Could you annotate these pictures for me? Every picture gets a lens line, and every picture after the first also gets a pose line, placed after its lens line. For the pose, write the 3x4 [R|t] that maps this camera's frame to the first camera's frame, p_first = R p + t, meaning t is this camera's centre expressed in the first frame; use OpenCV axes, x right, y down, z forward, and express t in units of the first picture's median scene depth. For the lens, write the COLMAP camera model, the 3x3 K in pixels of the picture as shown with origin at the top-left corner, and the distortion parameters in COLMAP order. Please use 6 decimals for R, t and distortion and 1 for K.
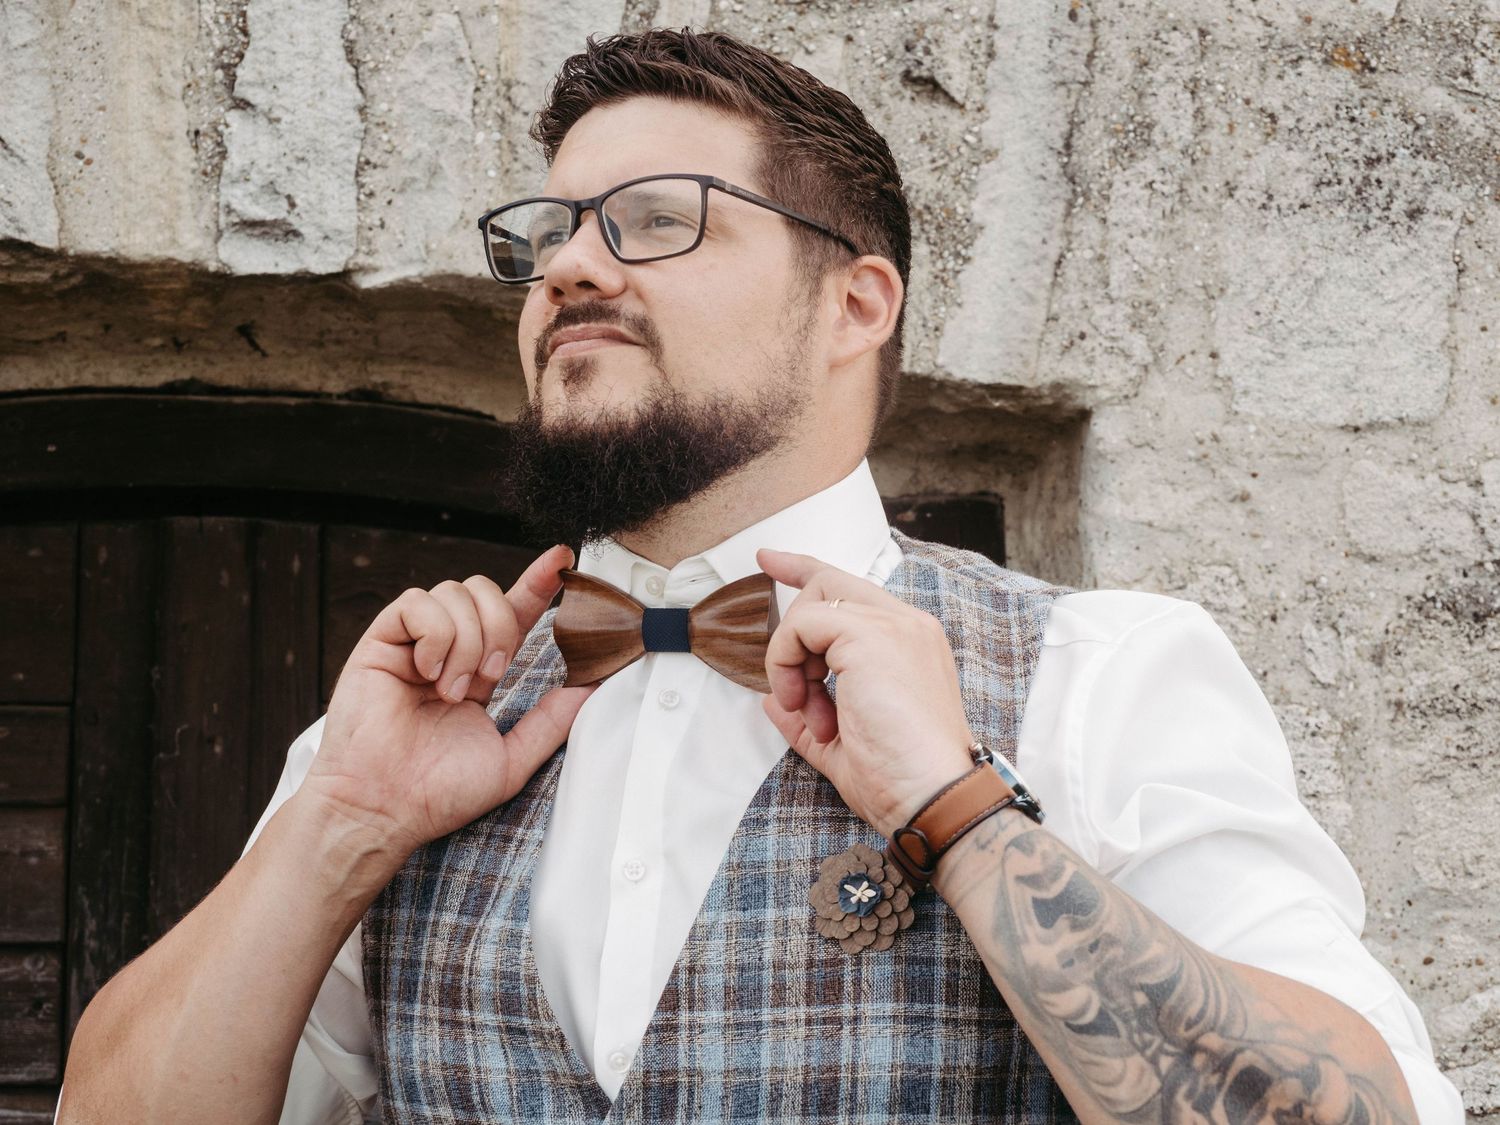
lens RADIAL K [[2843.6, 0, 750.0], [0, 2843.6, 562.5], [0, 0, 1]] dist [0.016327, -0.128052]
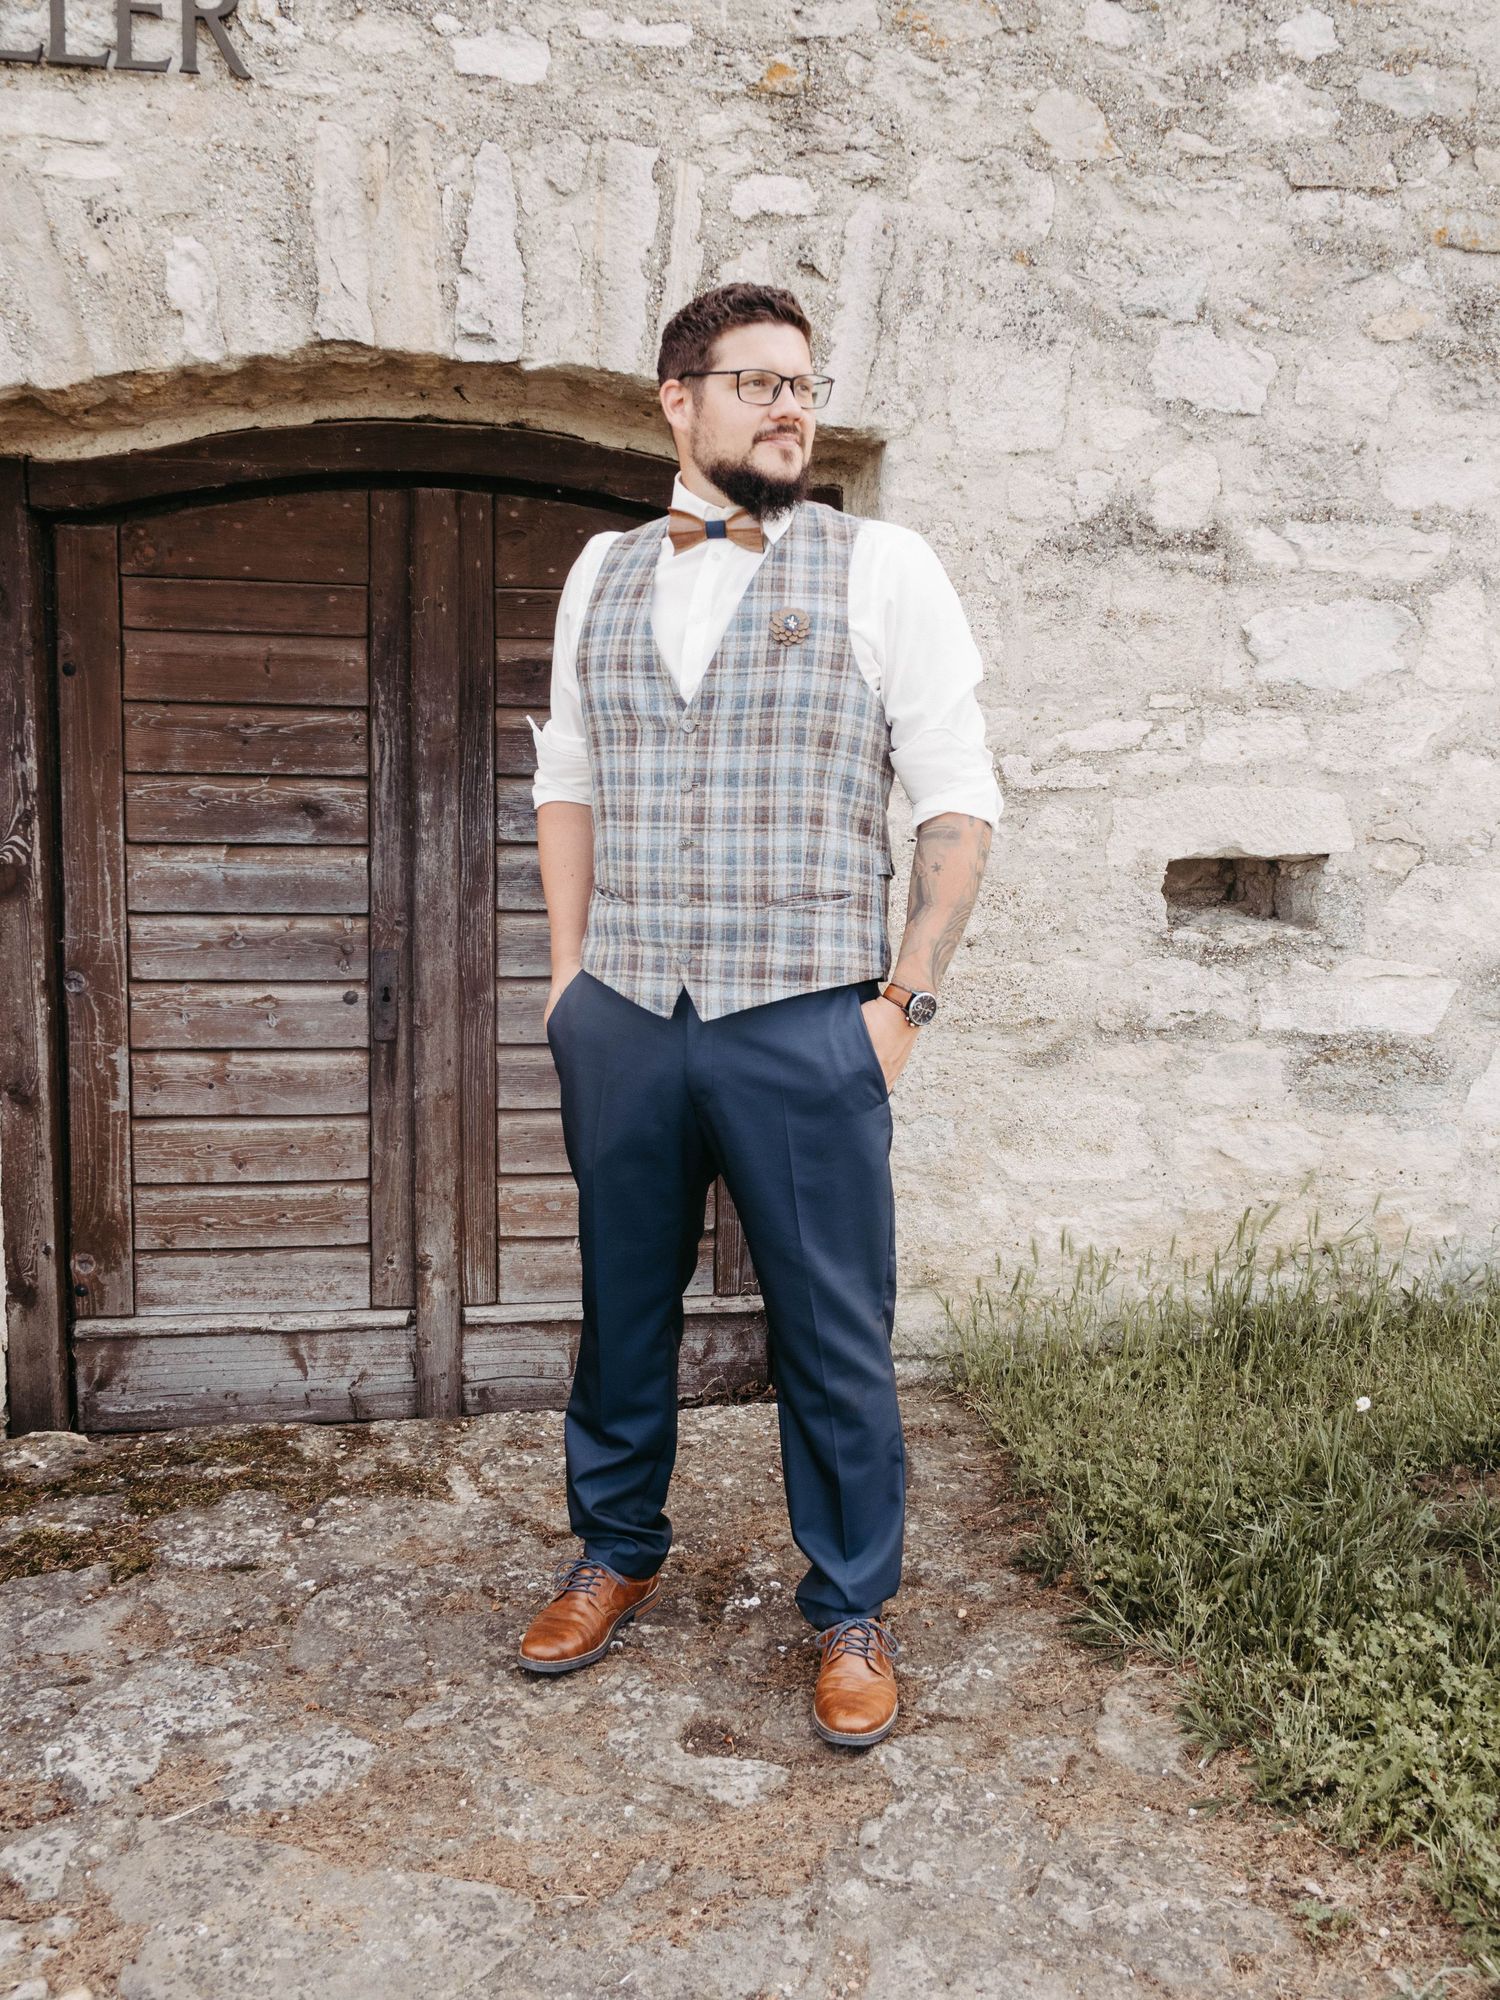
lens RADIAL K [[1927.5, 0, 750.0], [0, 1927.5, 1000.0], [0, 0, 1]] dist [0.018002, -0.024509]
pose [[0.998838, 0.008220, 0.047493, -0.038502], [-0.018856, 0.973457, 0.228092, 0.021678], [-0.044358, -0.228723, 0.972480, -0.417990]]
